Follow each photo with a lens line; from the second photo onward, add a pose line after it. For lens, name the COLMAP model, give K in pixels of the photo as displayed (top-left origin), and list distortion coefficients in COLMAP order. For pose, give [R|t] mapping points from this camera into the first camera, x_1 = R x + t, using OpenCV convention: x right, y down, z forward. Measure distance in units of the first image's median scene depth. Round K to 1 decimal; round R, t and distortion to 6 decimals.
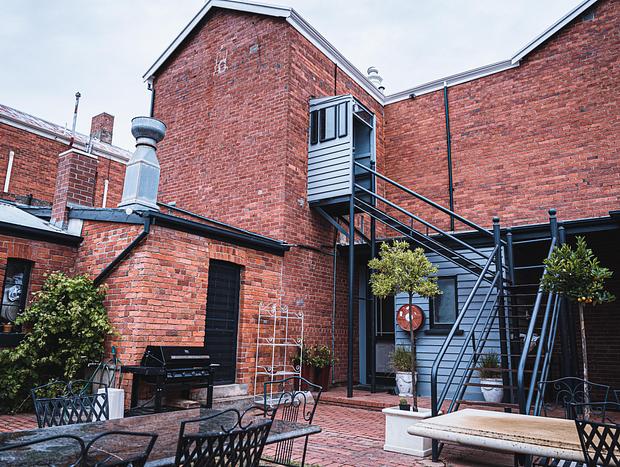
lens RADIAL K [[473.7, 0, 310.0], [0, 473.7, 233.5], [0, 0, 1]] dist [0.012630, 0.001646]
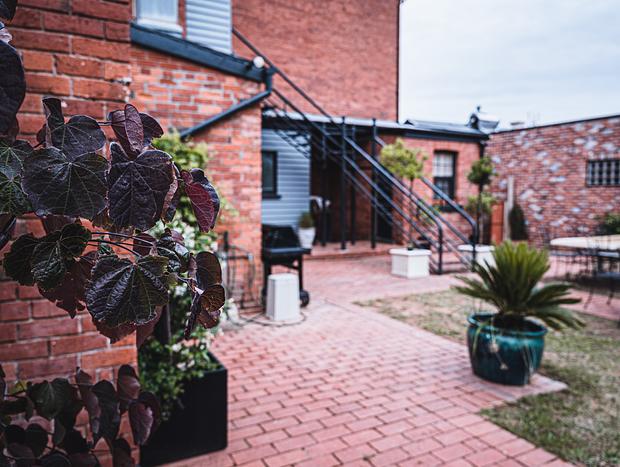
lens RADIAL K [[456.2, 0, 310.0], [0, 456.2, 233.5], [0, 0, 1]] dist [-0.002450, 0.000214]
pose [[0.435965, -0.101509, 0.894221, -0.959513], [-0.183730, 0.962653, 0.198852, 0.054990], [-0.881010, -0.250988, 0.401033, 0.510327]]
